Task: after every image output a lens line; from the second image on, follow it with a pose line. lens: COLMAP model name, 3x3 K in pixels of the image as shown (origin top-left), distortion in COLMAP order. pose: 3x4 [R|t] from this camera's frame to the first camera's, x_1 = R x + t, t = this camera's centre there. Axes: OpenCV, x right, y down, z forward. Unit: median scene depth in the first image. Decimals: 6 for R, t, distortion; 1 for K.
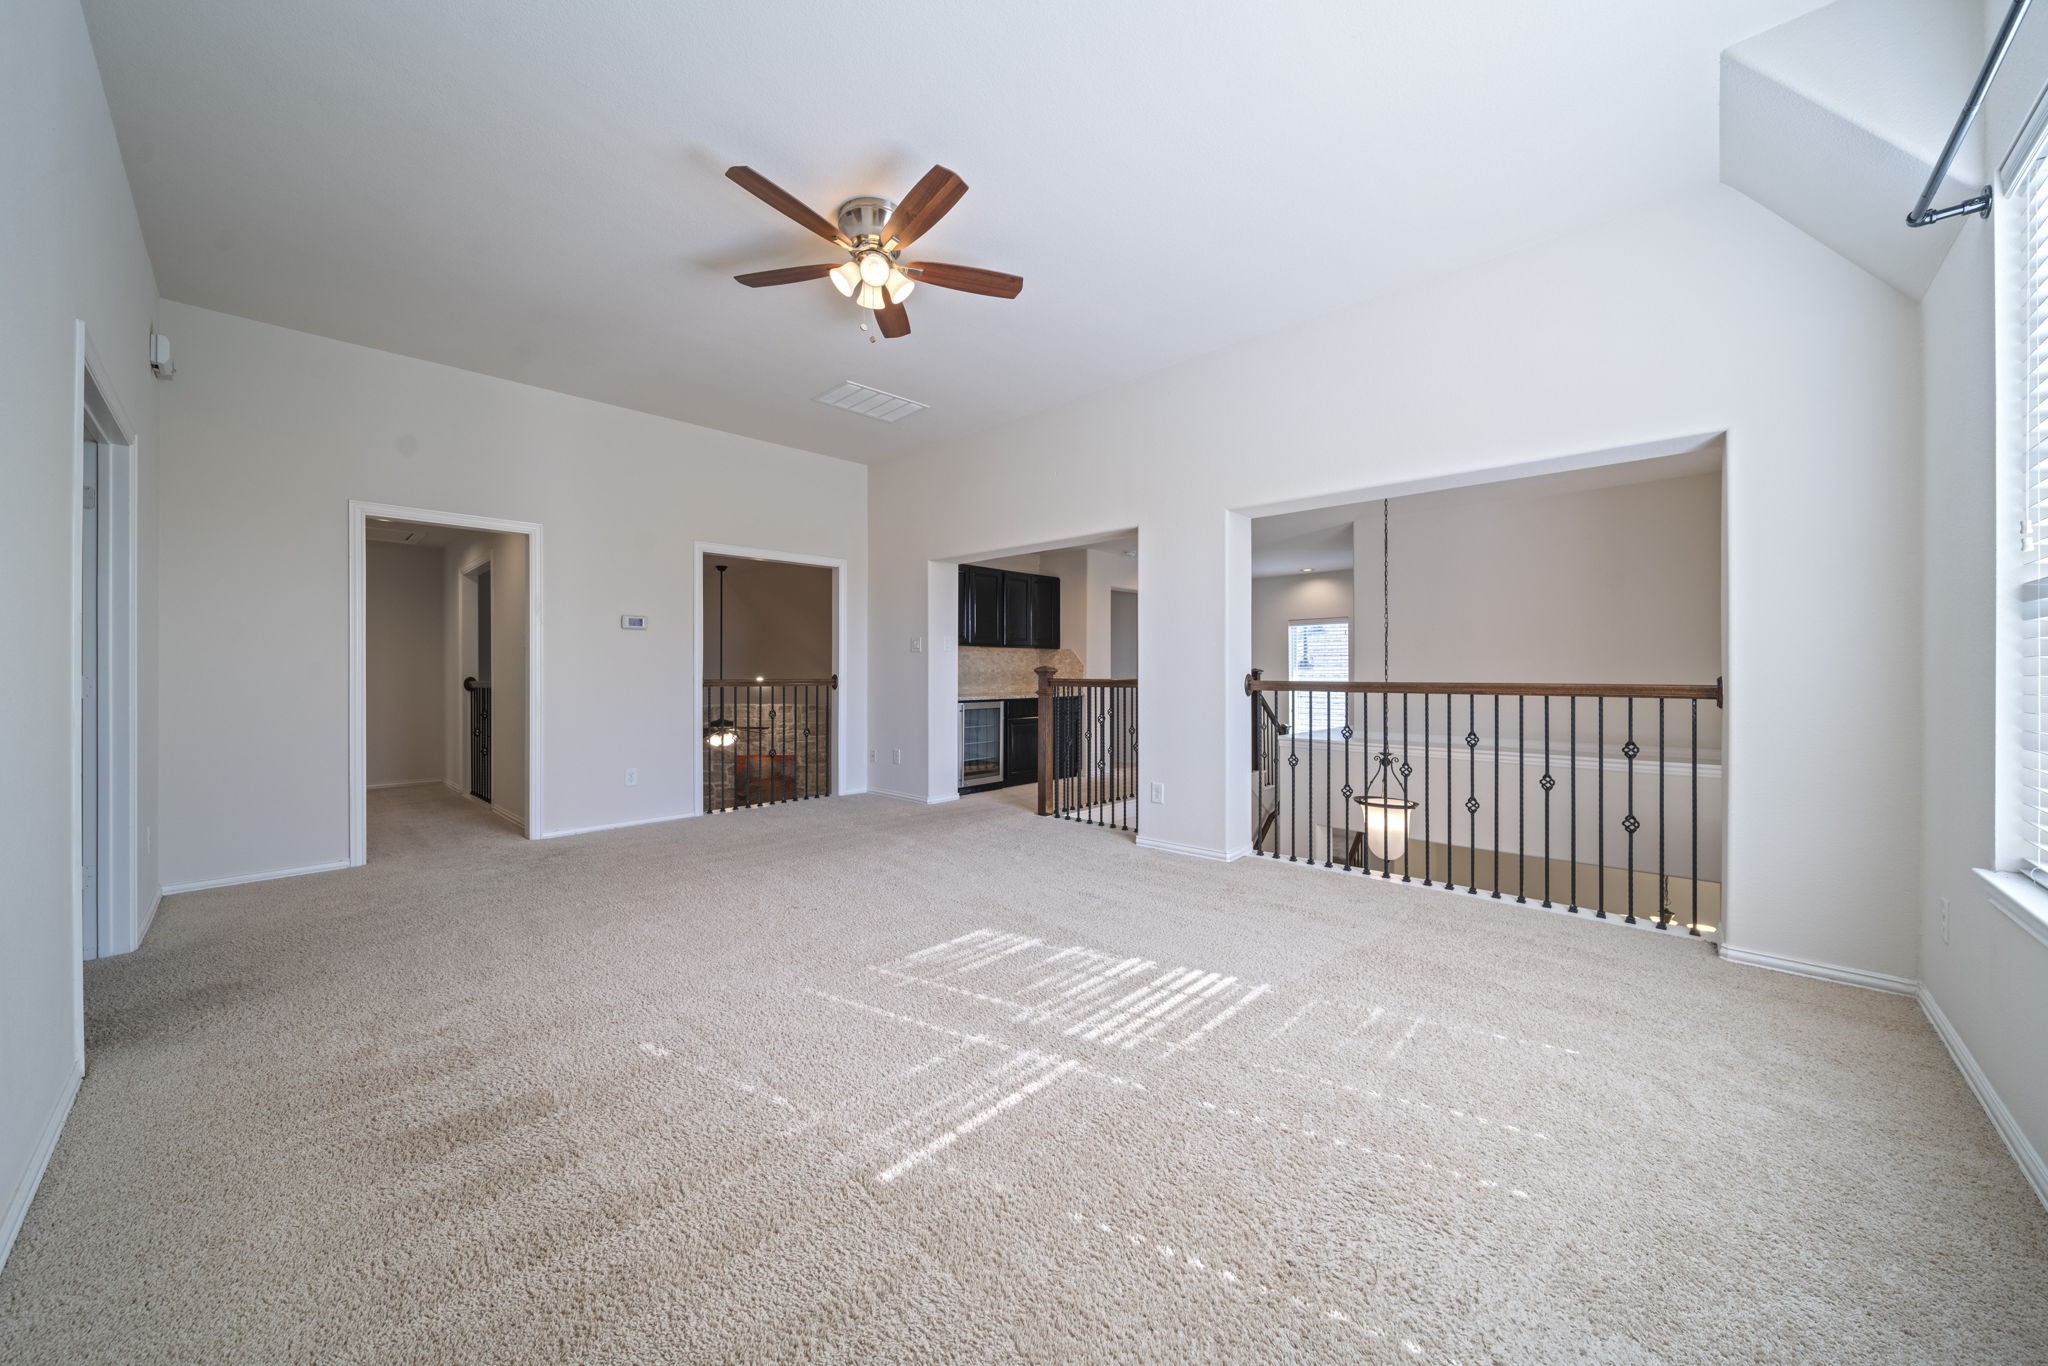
lens RADIAL K [[730.9, 0, 1024.0], [0, 730.9, 683.0], [0, 0, 1]] dist [-0.000647, -0.000080]
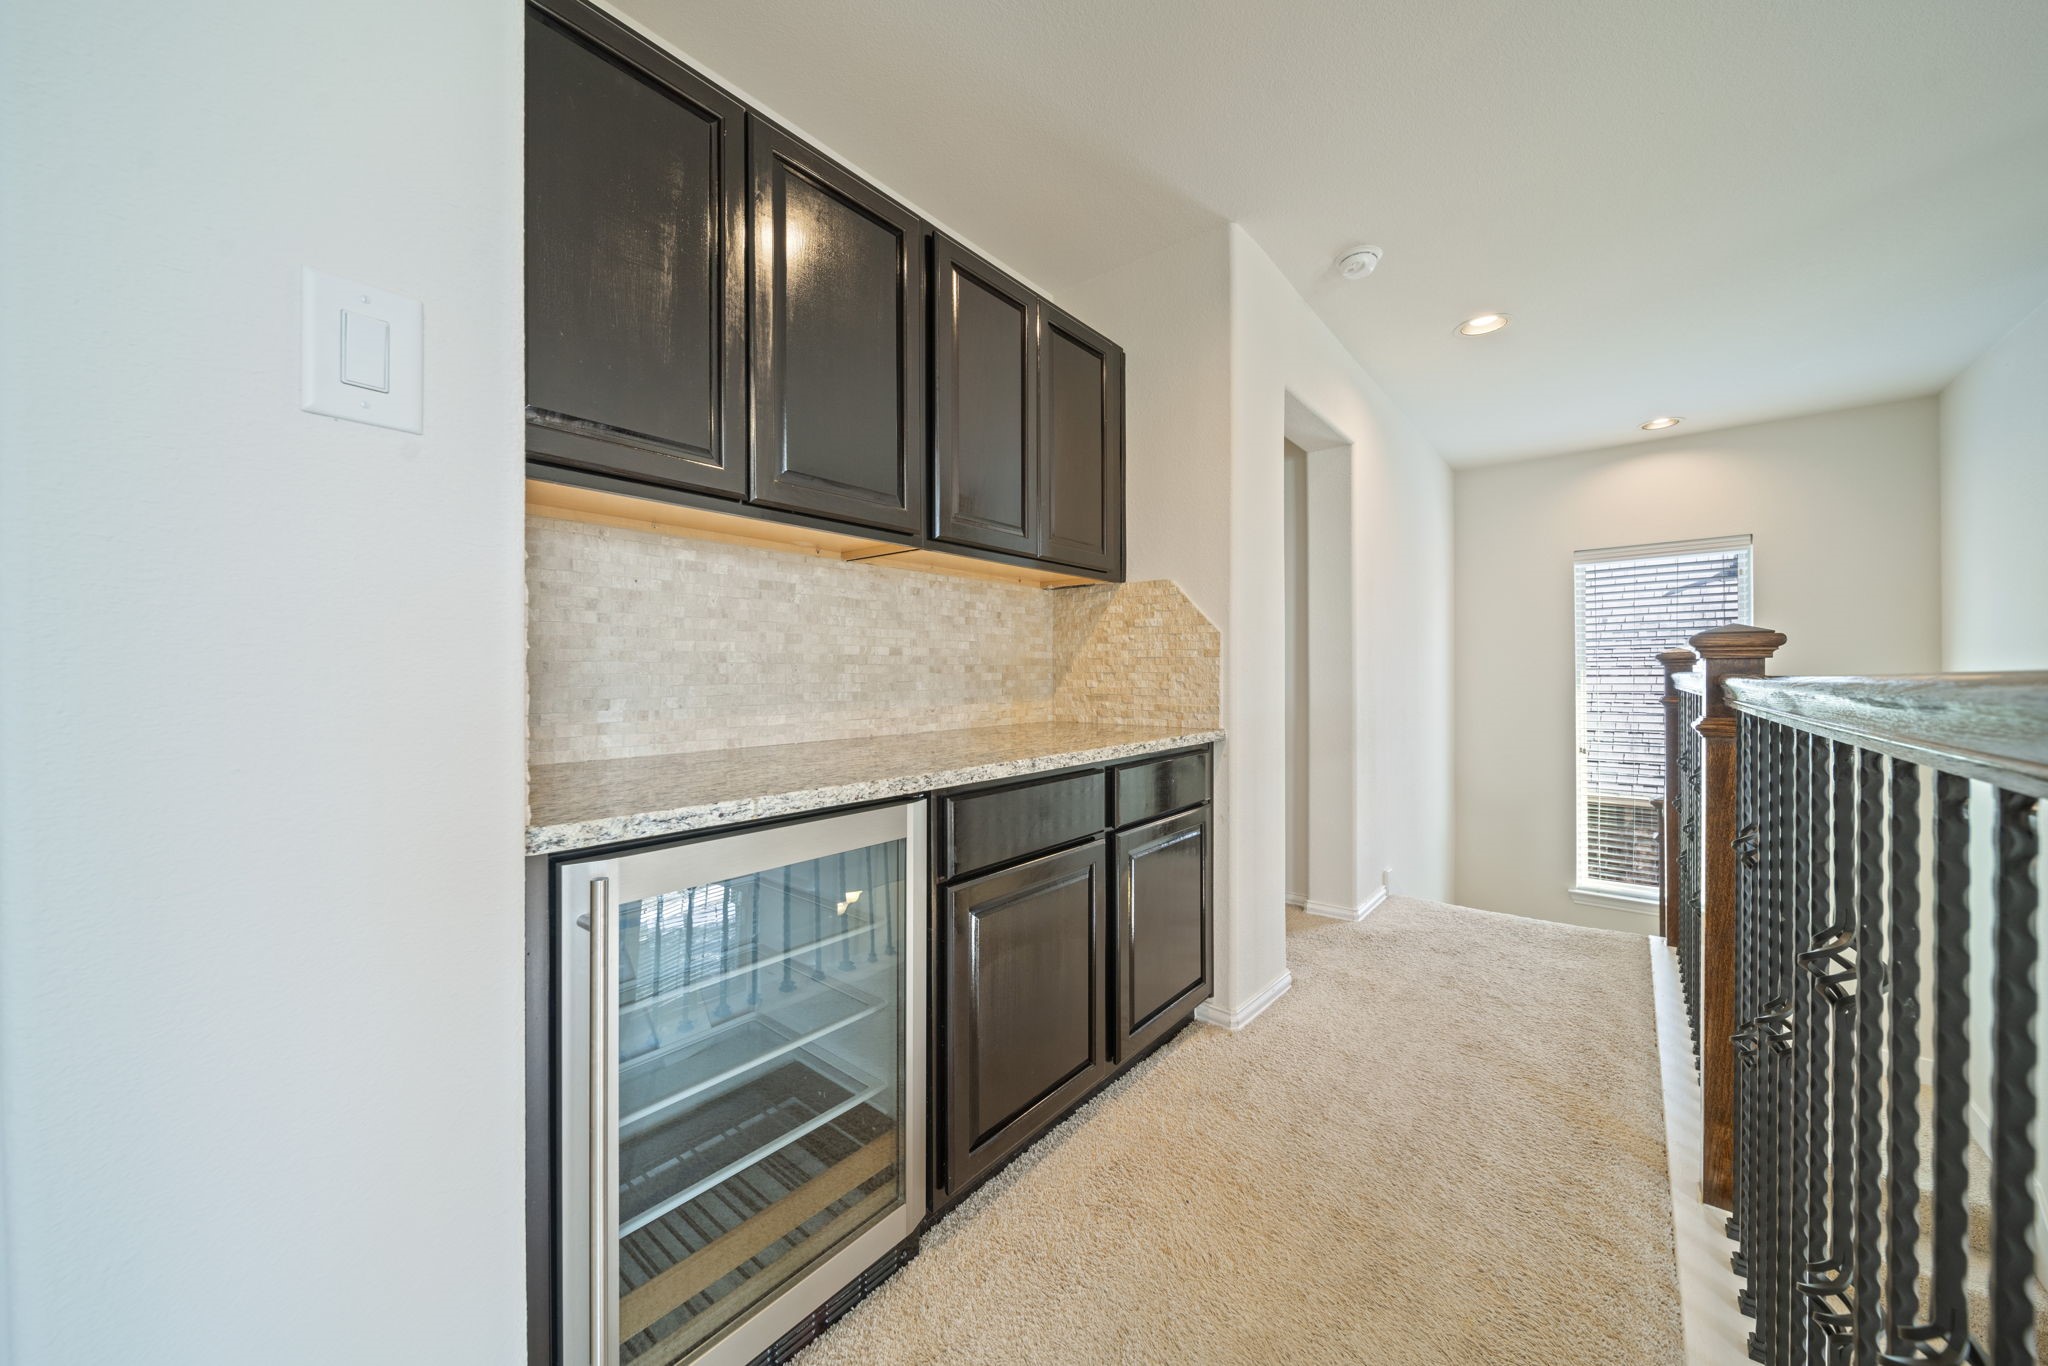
lens RADIAL K [[730.9, 0, 1024.0], [0, 730.9, 683.0], [0, 0, 1]] dist [-0.000647, -0.000080]
pose [[0.997526, -0.000305, 0.070294, -0.014031], [0.000296, 1.000000, 0.000136, -0.005241], [-0.070294, -0.000115, 0.997526, 0.722990]]
